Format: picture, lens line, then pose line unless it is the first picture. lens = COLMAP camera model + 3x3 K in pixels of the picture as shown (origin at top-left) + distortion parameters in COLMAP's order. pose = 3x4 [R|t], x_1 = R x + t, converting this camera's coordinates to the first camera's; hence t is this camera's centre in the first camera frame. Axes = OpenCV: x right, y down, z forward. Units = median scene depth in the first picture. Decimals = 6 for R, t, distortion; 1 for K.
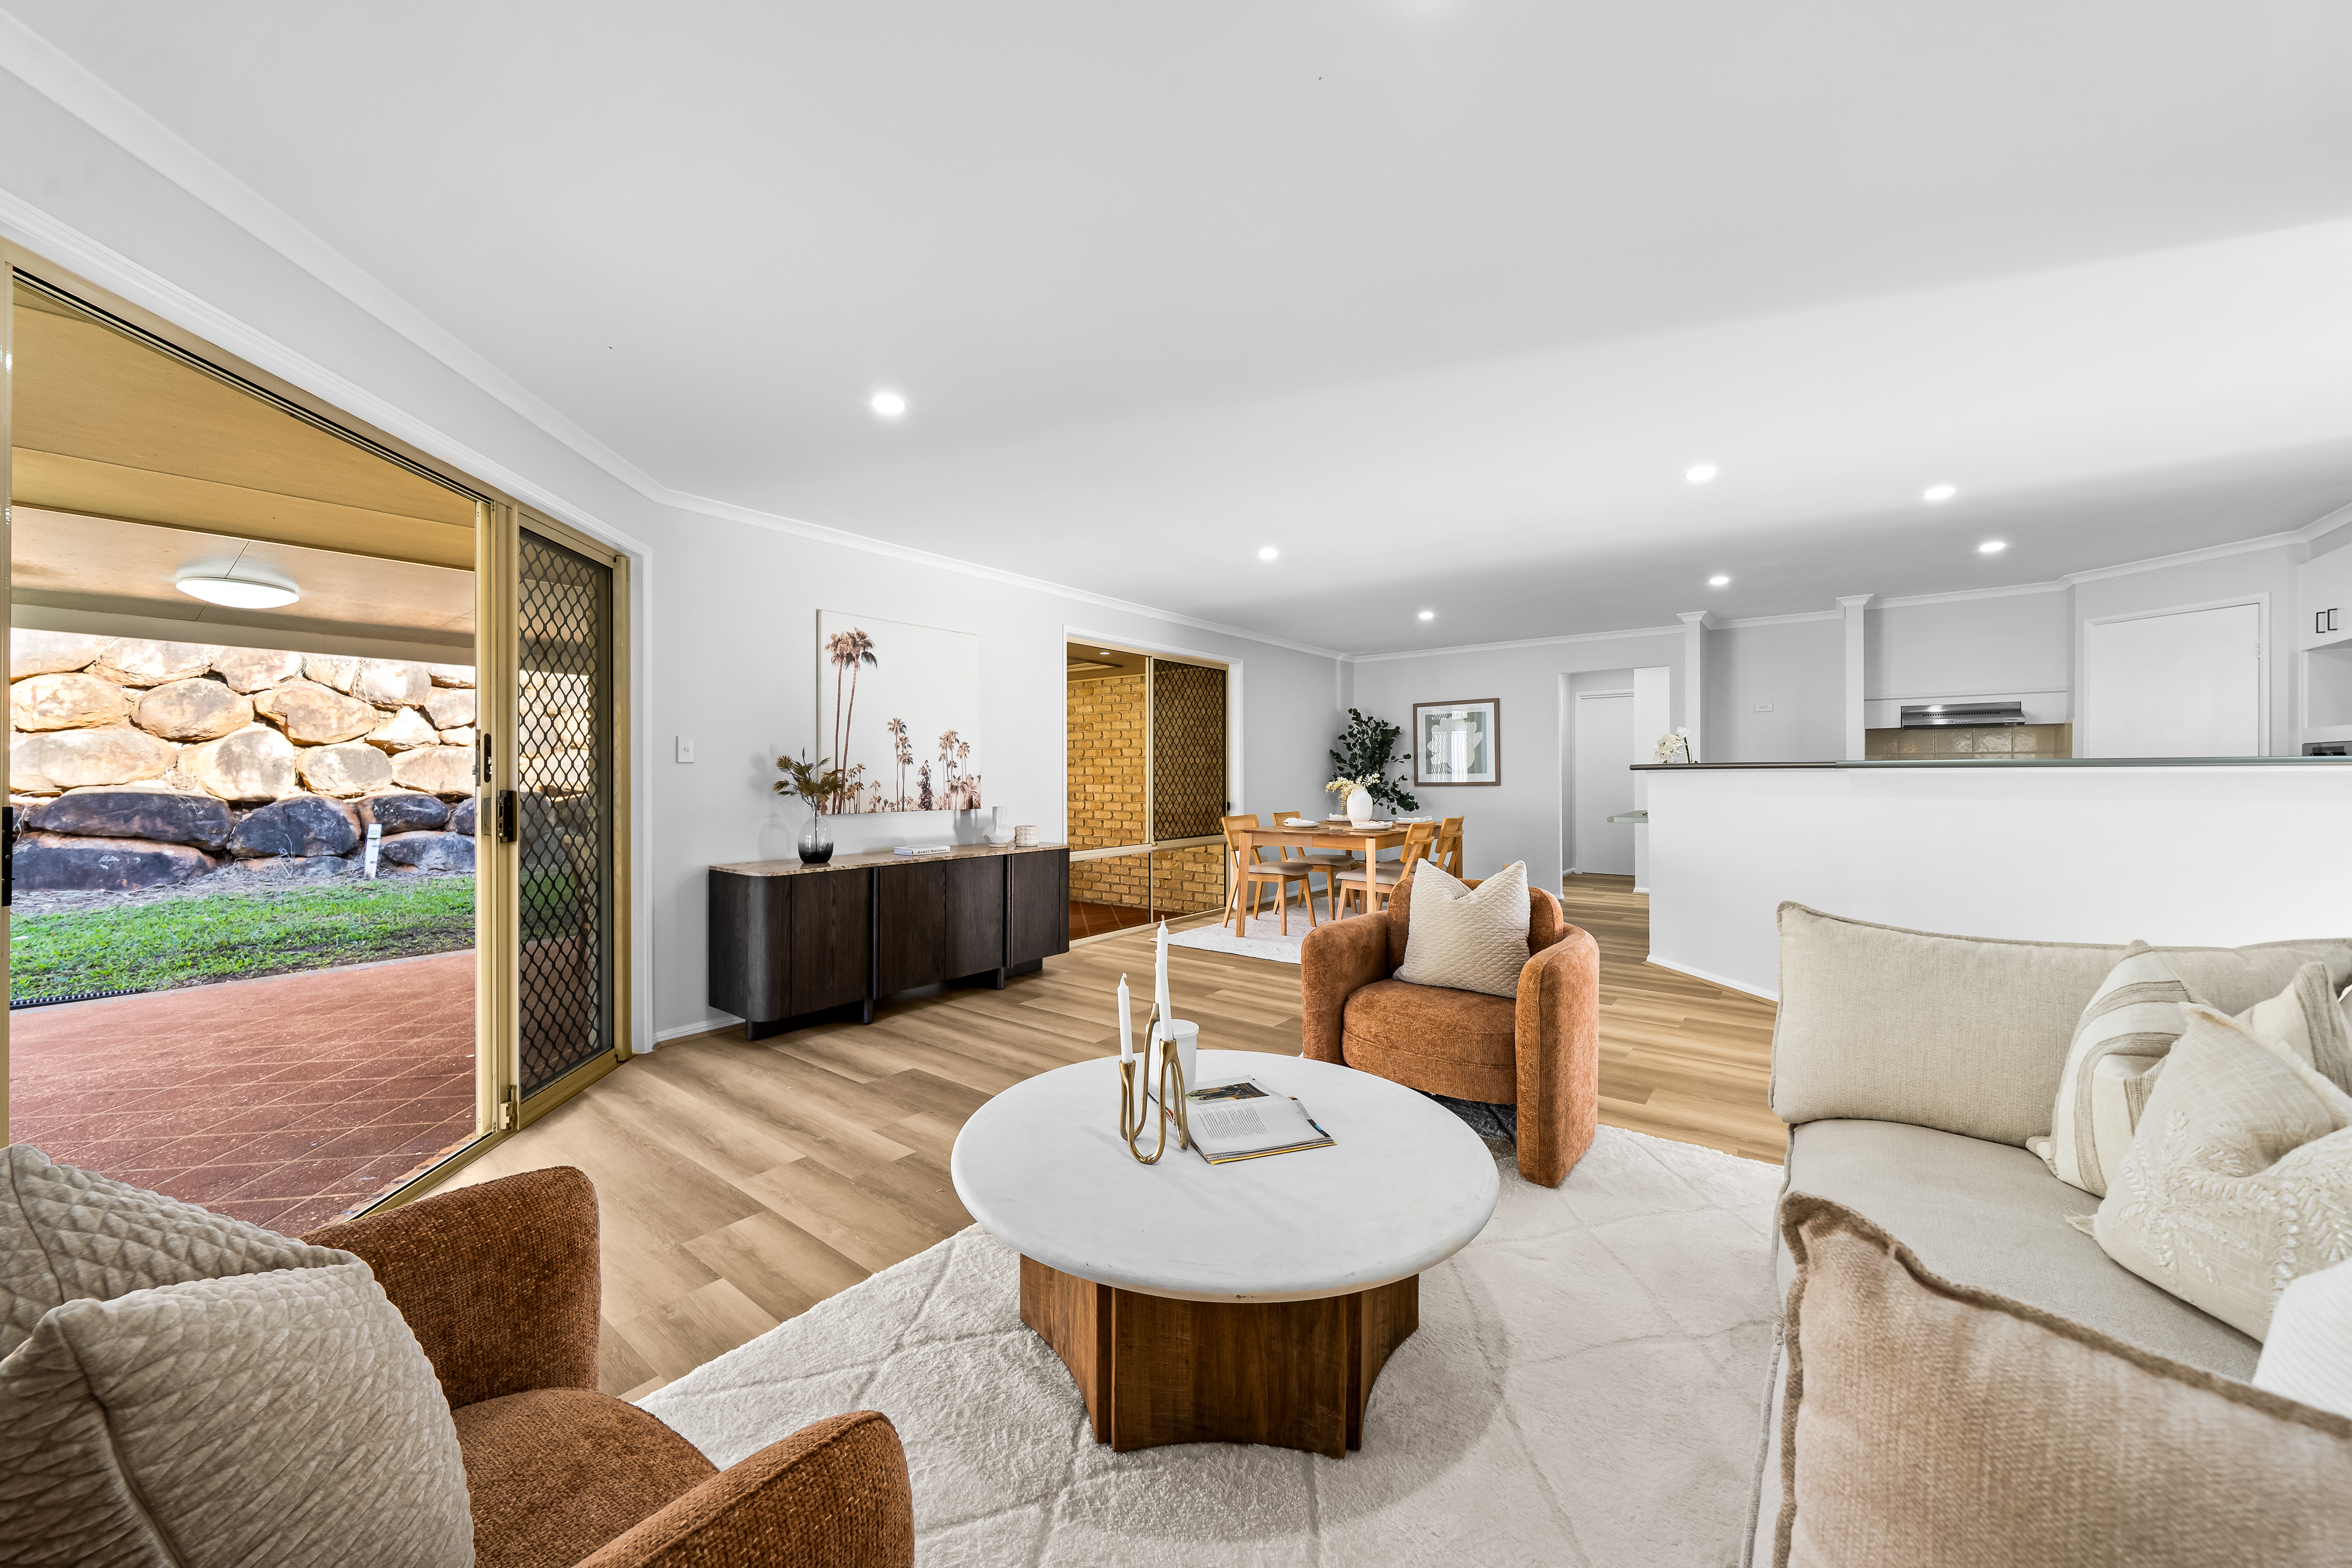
lens RADIAL K [[870.0, 0, 1148.4], [0, 870.0, 777.7], [0, 0, 1]] dist [-0.001783, -0.000173]
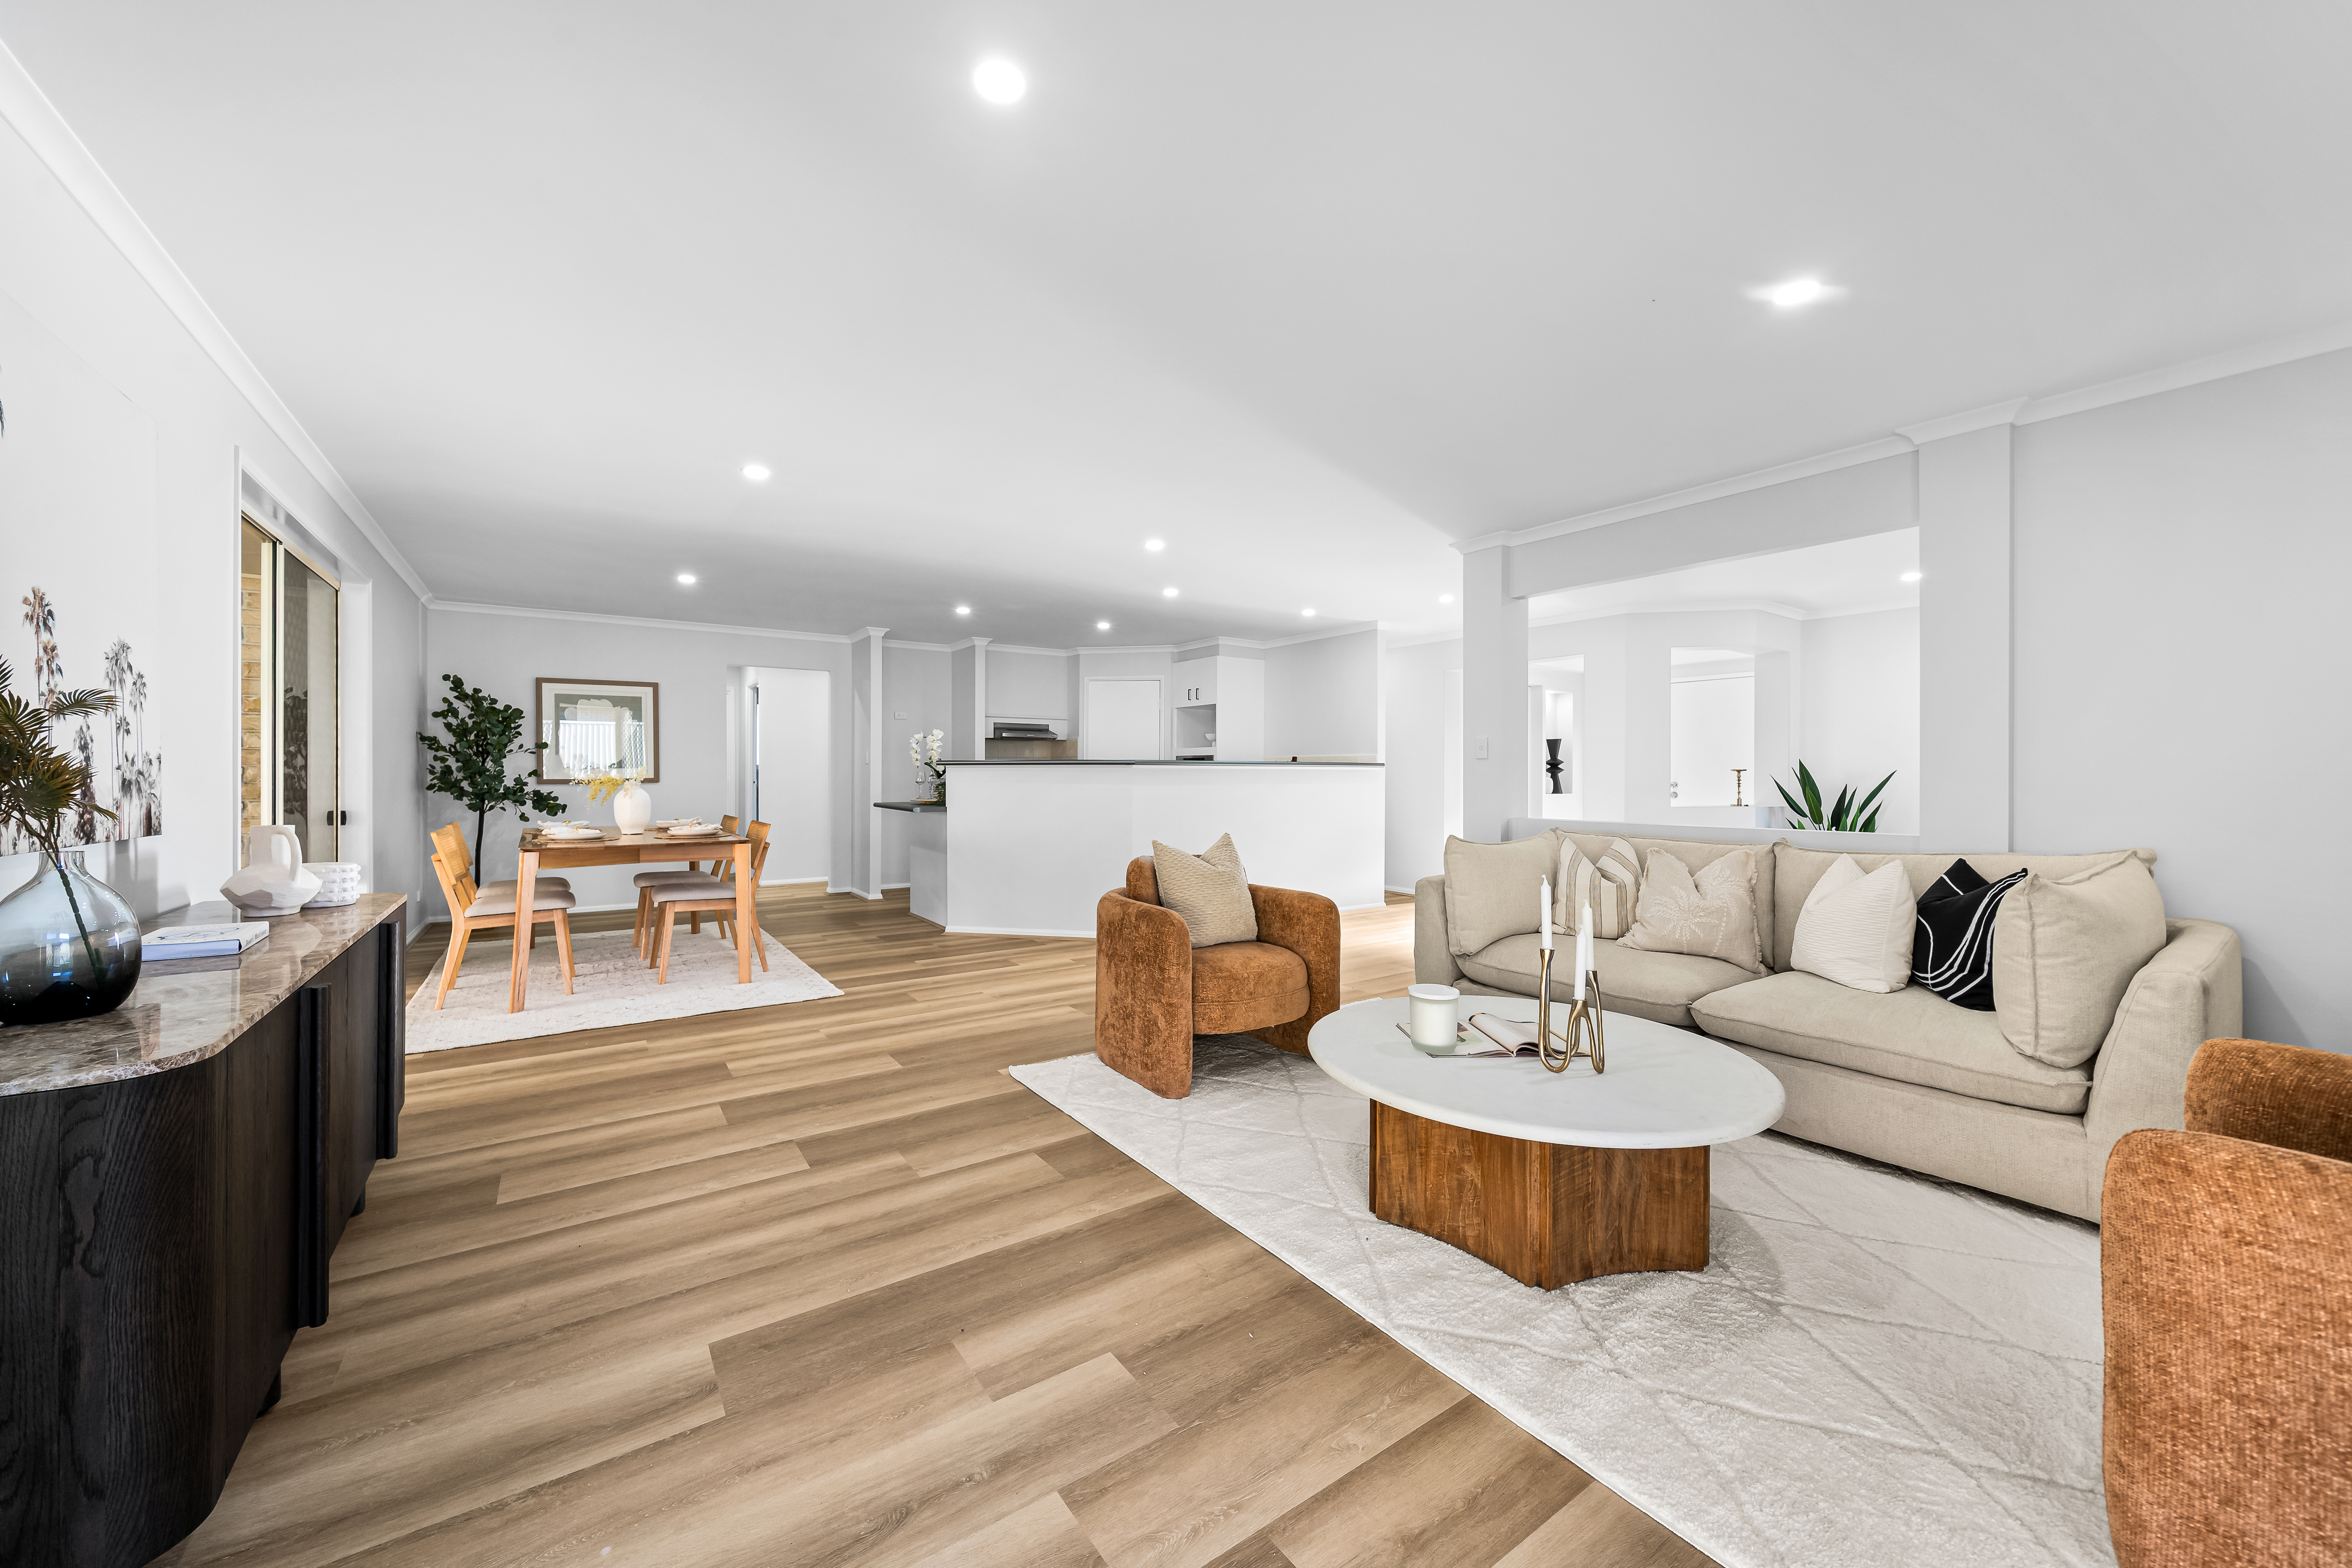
lens RADIAL K [[870.0, 0, 1148.4], [0, 870.0, 777.7], [0, 0, 1]] dist [-0.001783, -0.000173]
pose [[0.288840, -0.000683, 0.957377, -0.566183], [0.003461, 0.999994, -0.000331, 0.011994], [-0.957371, 0.003409, 0.288840, 0.524247]]
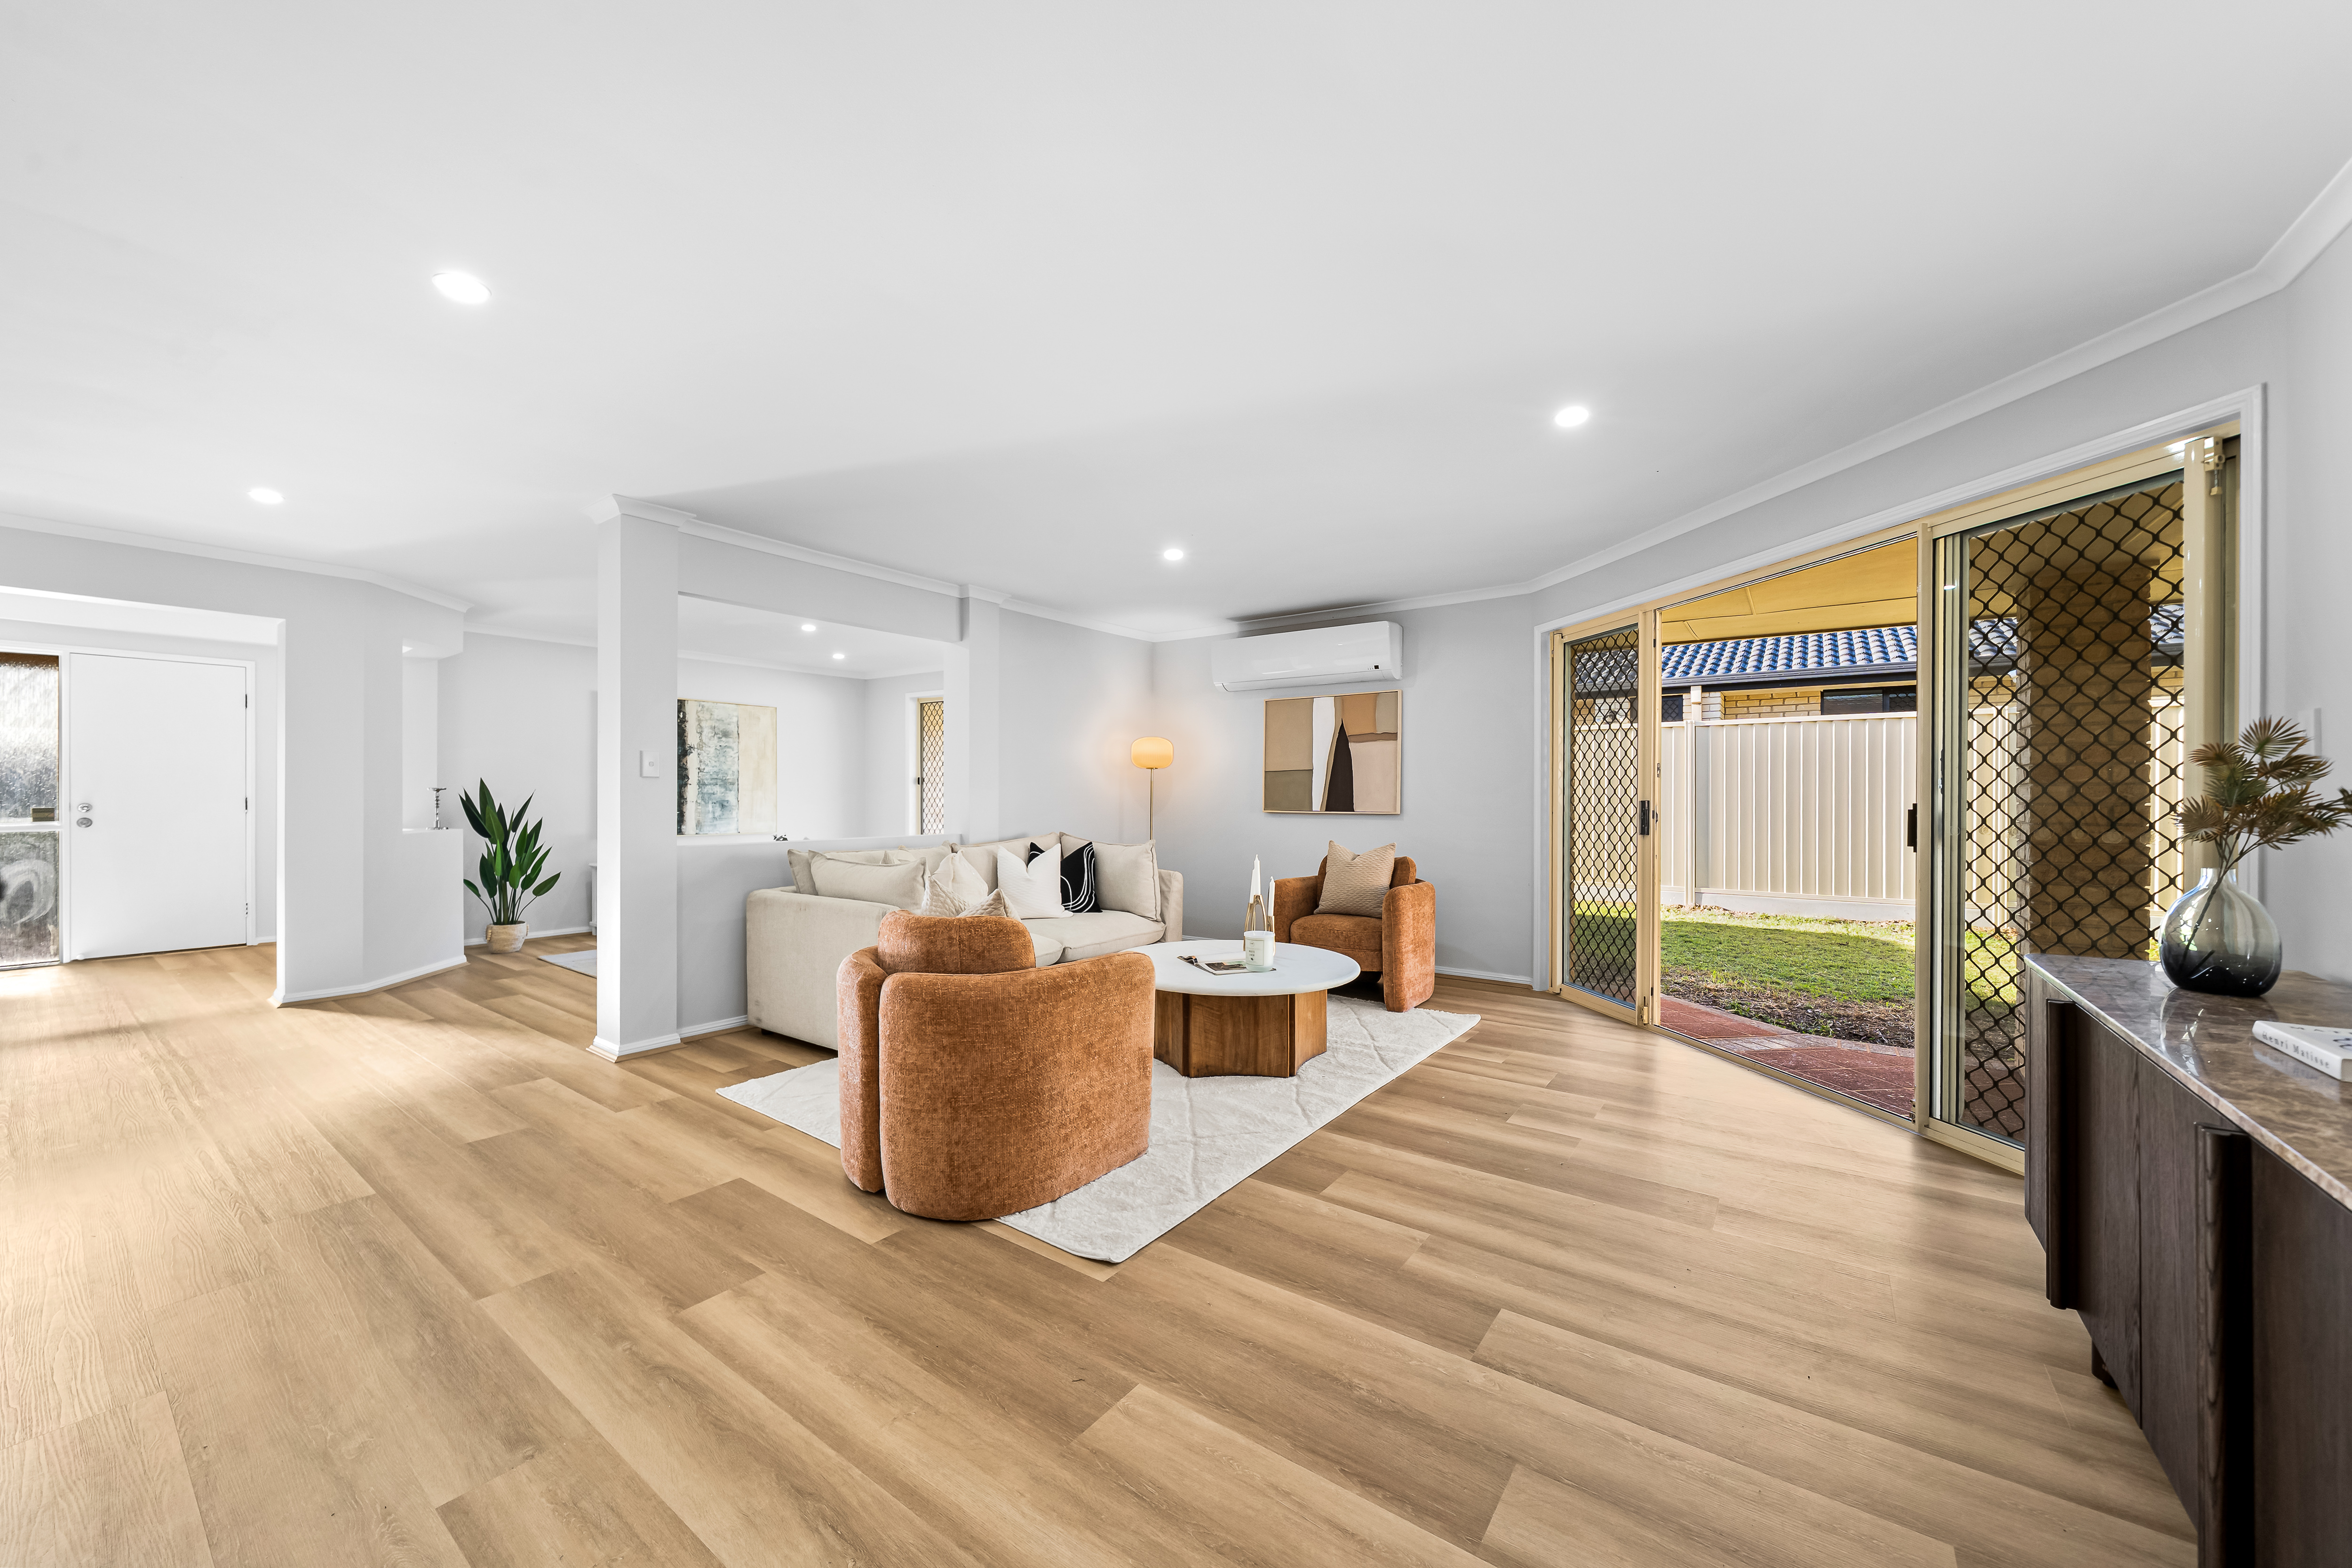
lens RADIAL K [[854.0, 0, 1176.0], [0, 854.0, 784.0], [0, 0, 1]] dist [0.000044, 0.000059]
pose [[-0.998602, -0.002249, -0.052818, 0.145244], [-0.001910, 0.999977, -0.006473, -0.000122], [0.052831, -0.006363, -0.998583, 1.380395]]
